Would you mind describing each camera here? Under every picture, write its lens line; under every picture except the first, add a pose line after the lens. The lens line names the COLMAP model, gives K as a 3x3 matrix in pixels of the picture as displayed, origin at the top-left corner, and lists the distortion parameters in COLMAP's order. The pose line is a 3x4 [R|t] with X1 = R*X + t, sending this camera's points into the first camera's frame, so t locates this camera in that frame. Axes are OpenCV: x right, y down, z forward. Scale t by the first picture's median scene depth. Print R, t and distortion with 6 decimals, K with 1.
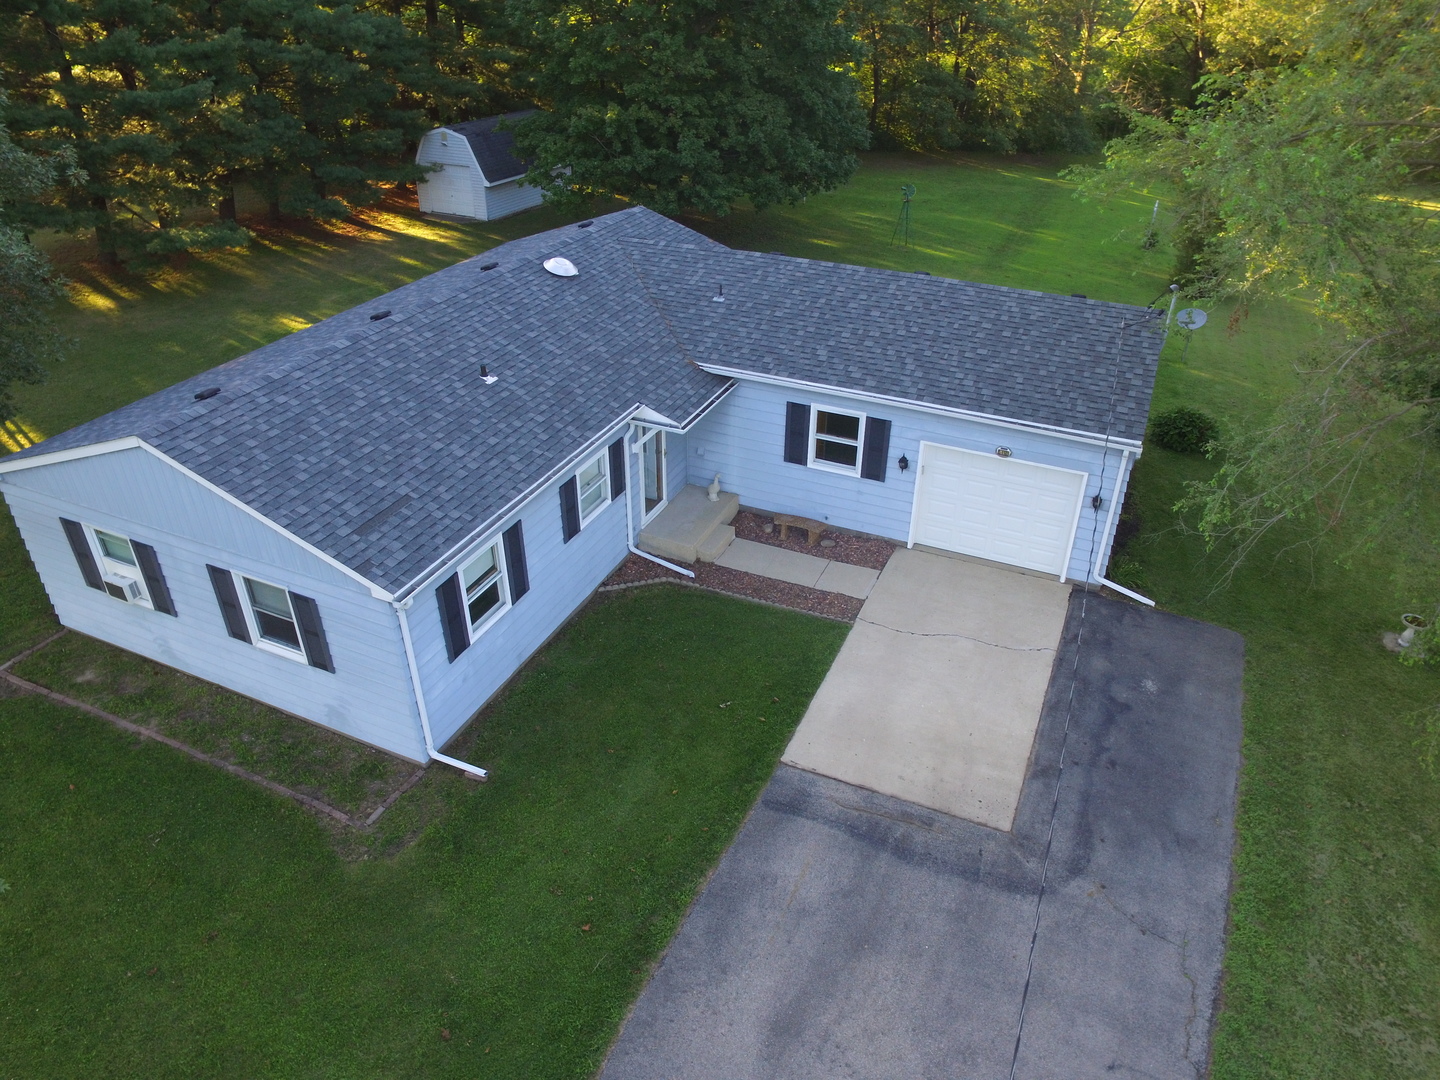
lens RADIAL K [[977.0, 0, 731.0], [0, 977.0, 543.4], [0, 0, 1]] dist [-0.132400, 0.101893]
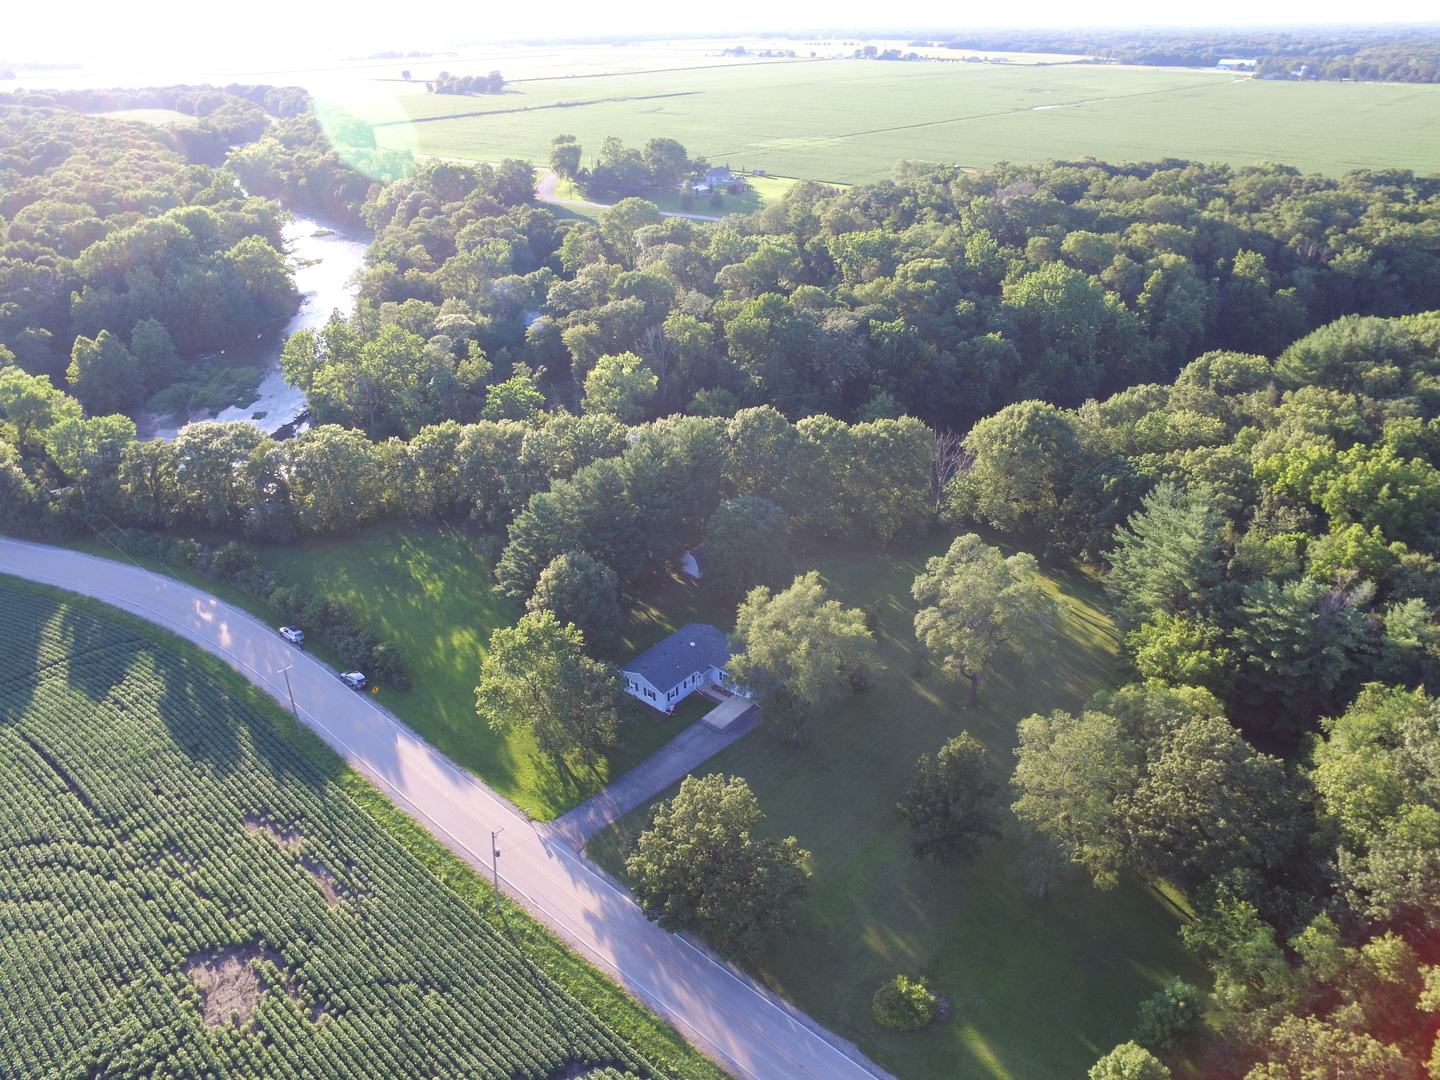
lens RADIAL K [[977.0, 0, 731.0], [0, 977.0, 543.4], [0, 0, 1]] dist [-0.132400, 0.101893]
pose [[0.951471, 0.108237, -0.288075, 2.339276], [-0.126116, 0.991031, -0.044189, -0.868840], [0.280708, 0.078375, 0.956588, -6.548392]]
